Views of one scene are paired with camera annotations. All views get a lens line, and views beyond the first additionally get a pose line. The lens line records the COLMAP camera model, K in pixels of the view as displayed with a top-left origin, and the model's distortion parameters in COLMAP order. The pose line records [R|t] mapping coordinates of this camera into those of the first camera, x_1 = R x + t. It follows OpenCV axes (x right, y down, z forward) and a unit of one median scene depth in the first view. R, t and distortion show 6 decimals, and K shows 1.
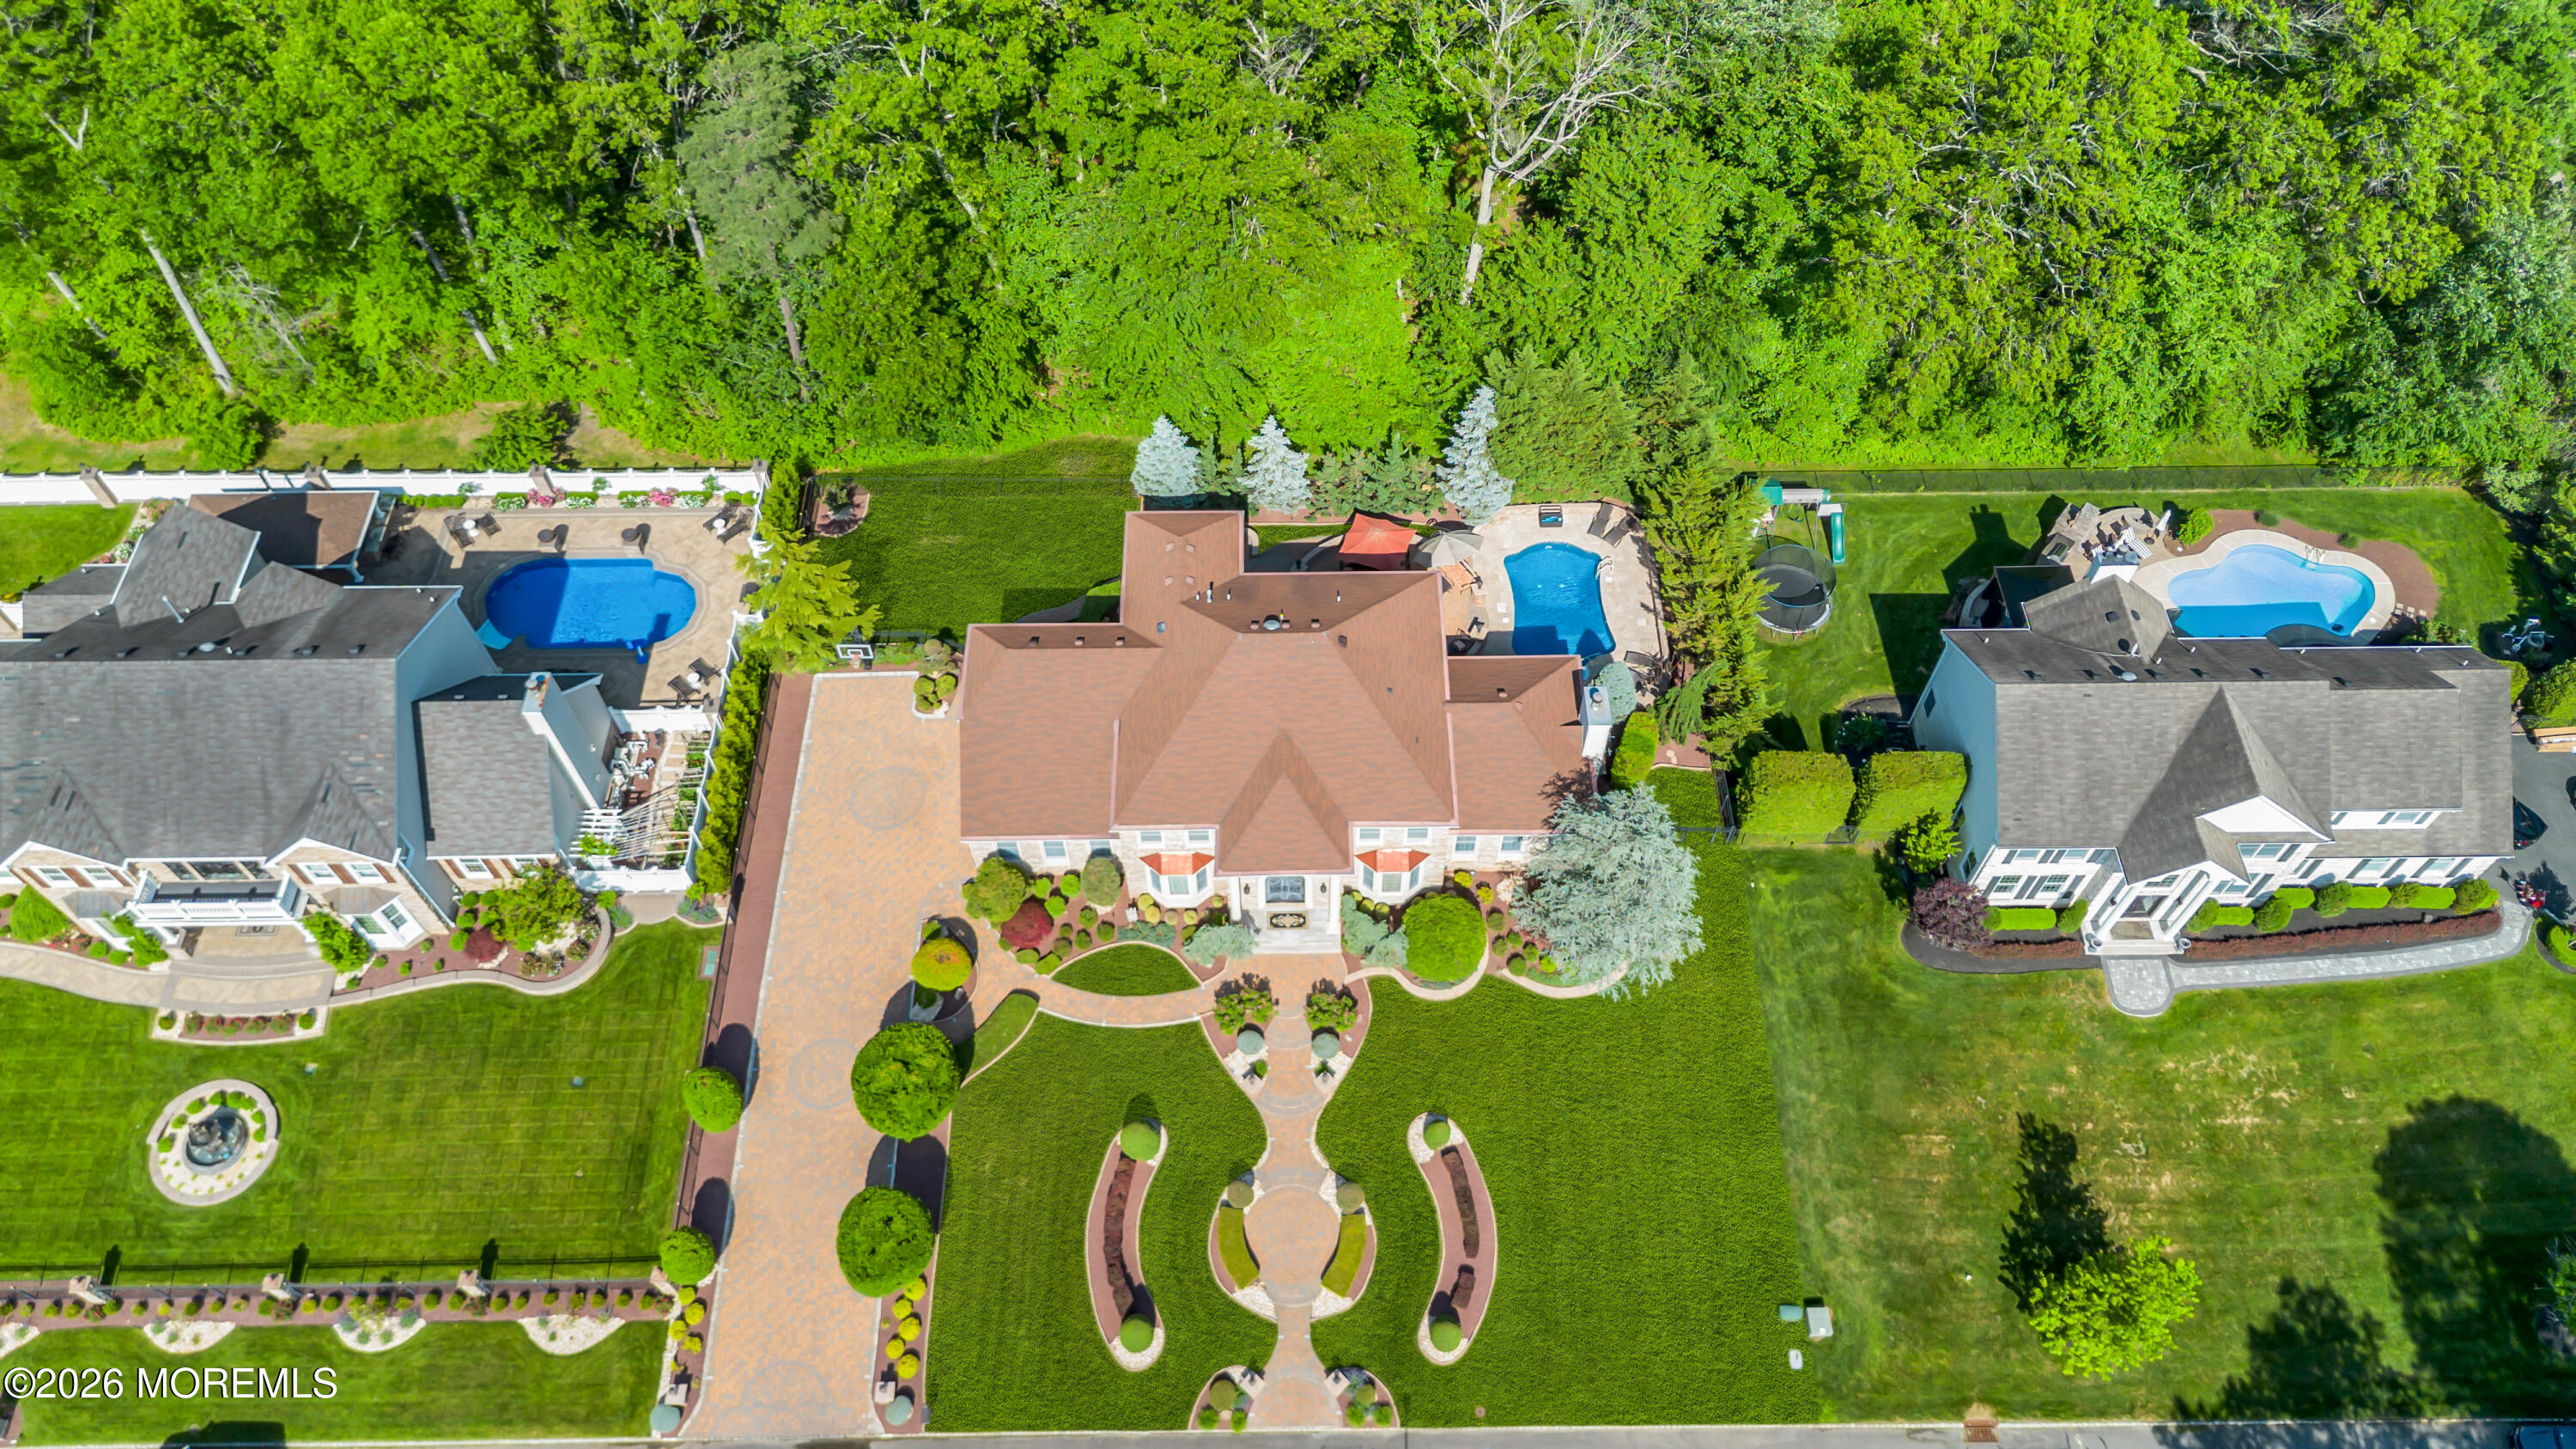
lens RADIAL K [[1824.2, 0, 1292.3], [0, 1824.2, 730.4], [0, 0, 1]] dist [0.072236, -0.082227]
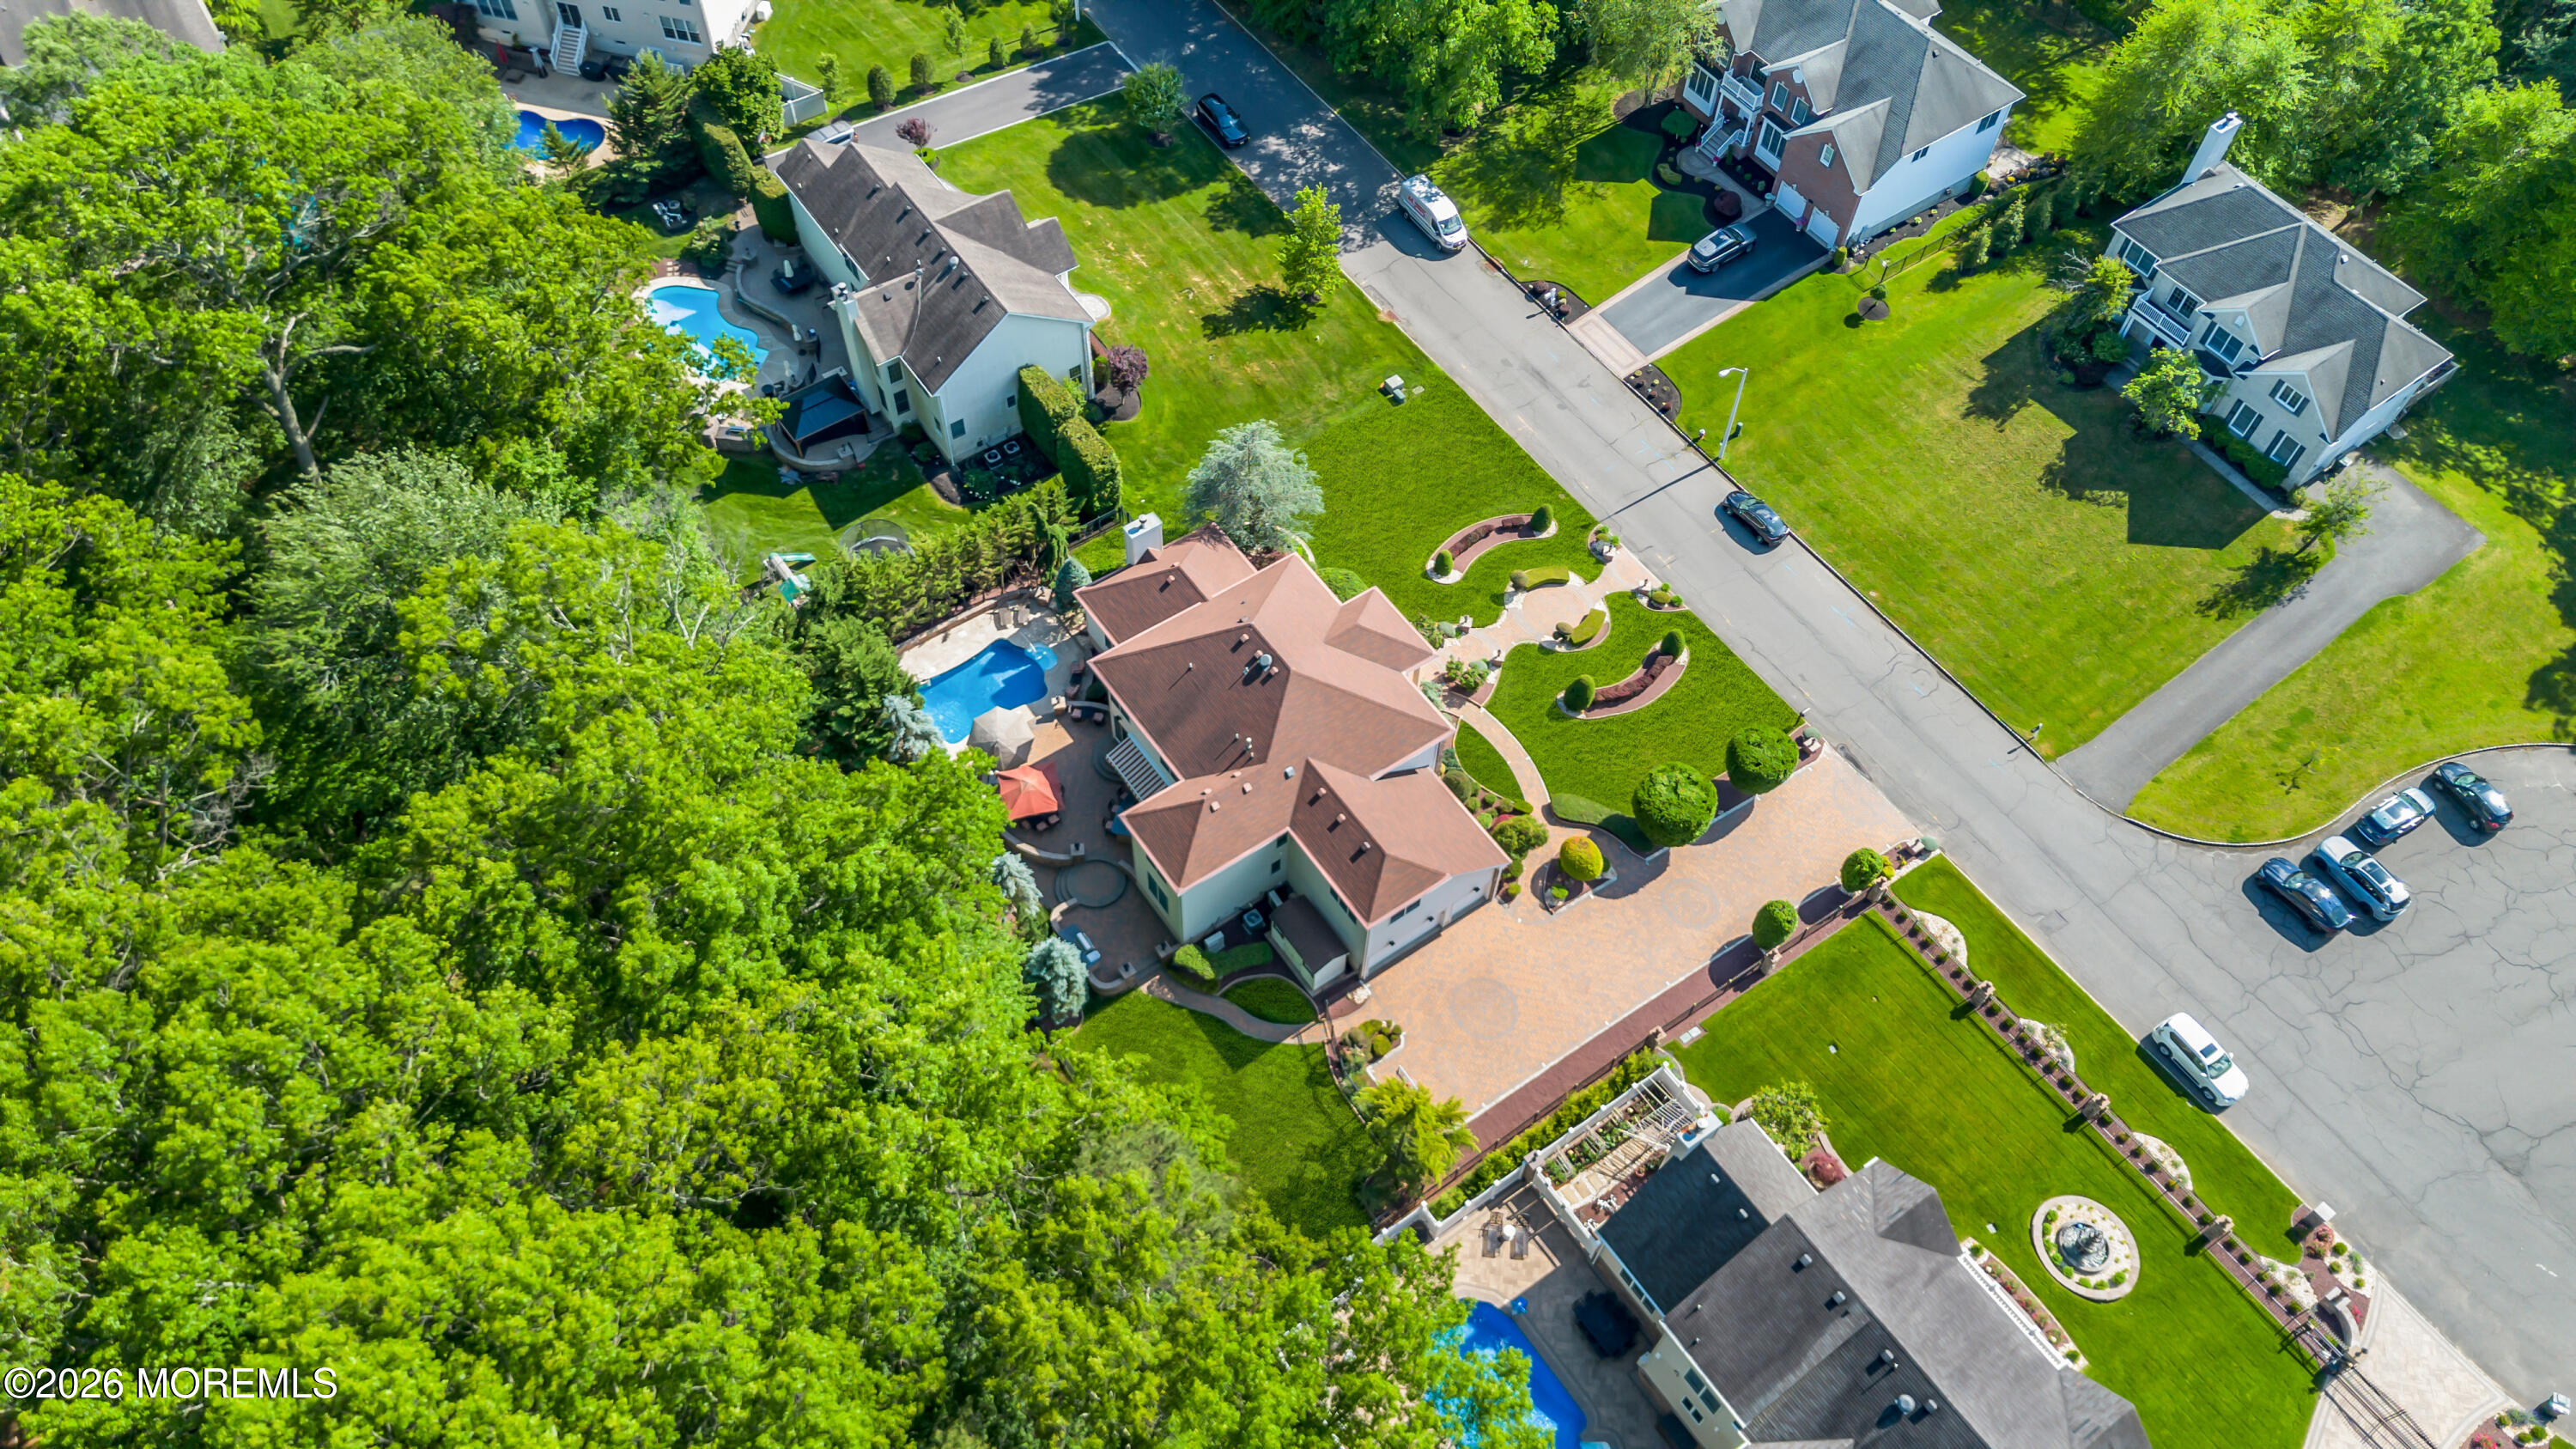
lens RADIAL K [[1824.2, 0, 1292.3], [0, 1824.2, 730.4], [0, 0, 1]] dist [0.072236, -0.082227]
pose [[-0.567024, -0.689698, 0.450334, -0.571720], [0.668517, -0.065929, 0.740769, -0.905078], [-0.481216, 0.721090, 0.498458, 0.408774]]
